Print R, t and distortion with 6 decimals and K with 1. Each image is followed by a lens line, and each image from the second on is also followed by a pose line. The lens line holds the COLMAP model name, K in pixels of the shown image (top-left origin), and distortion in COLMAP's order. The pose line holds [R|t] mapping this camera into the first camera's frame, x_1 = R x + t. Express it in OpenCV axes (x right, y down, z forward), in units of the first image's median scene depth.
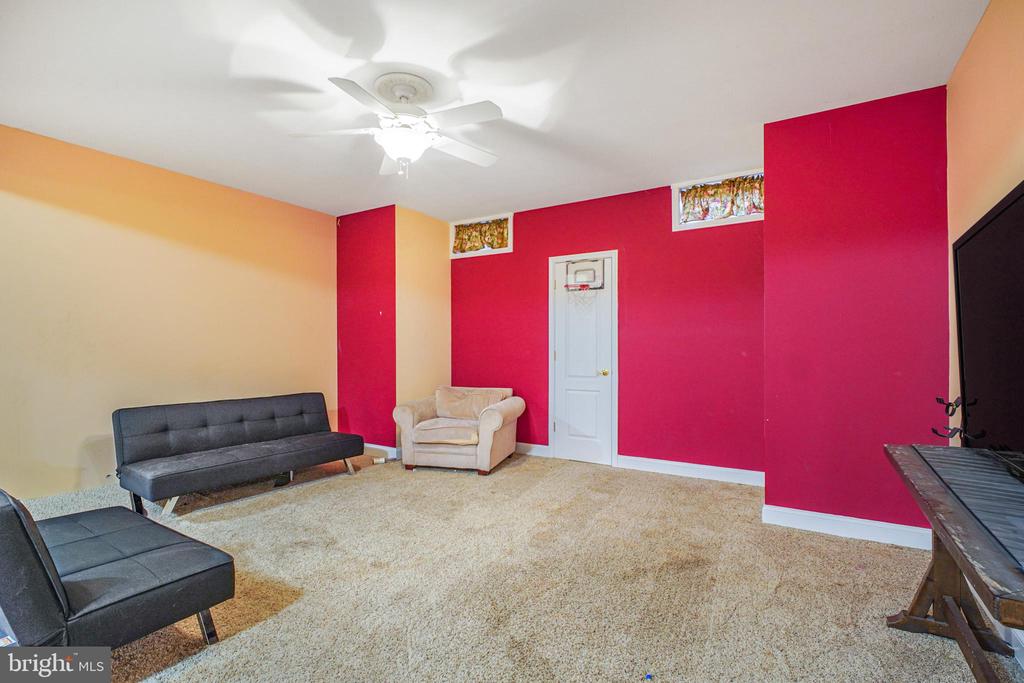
lens RADIAL K [[480.1, 0, 509.5], [0, 480.1, 344.5], [0, 0, 1]] dist [0.004976, 0.000142]
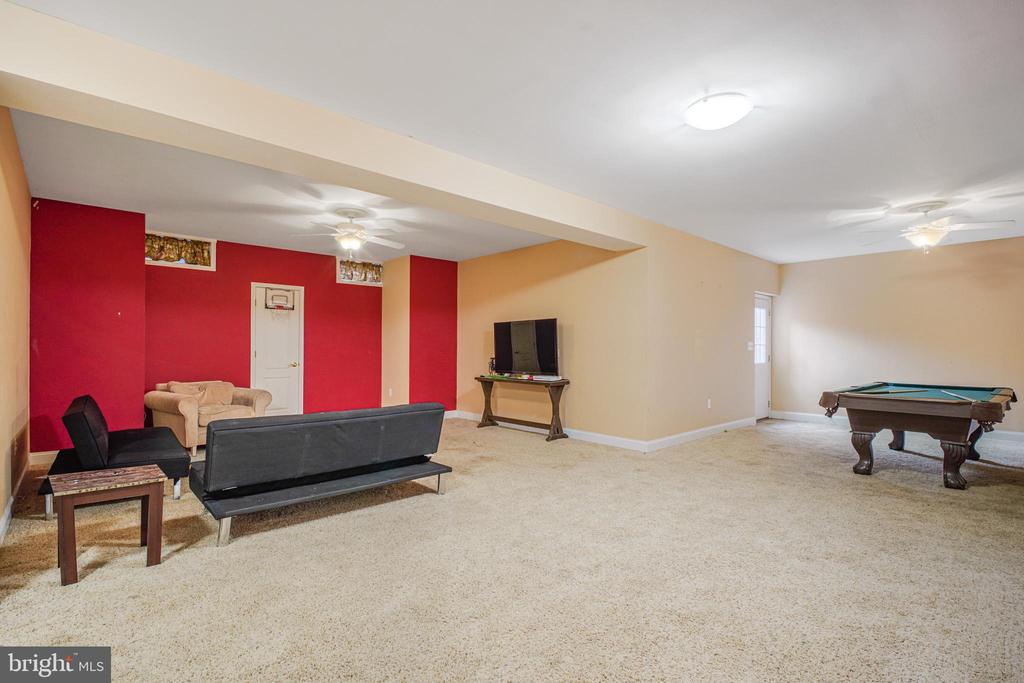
lens RADIAL K [[480.1, 0, 509.3], [0, 480.1, 343.0], [0, 0, 1]] dist [0.004976, 0.000142]
pose [[0.234318, 0.005155, 0.972146, -1.115058], [-0.006953, 0.999969, -0.003626, -0.010221], [-0.972135, -0.005910, 0.234347, -0.028043]]
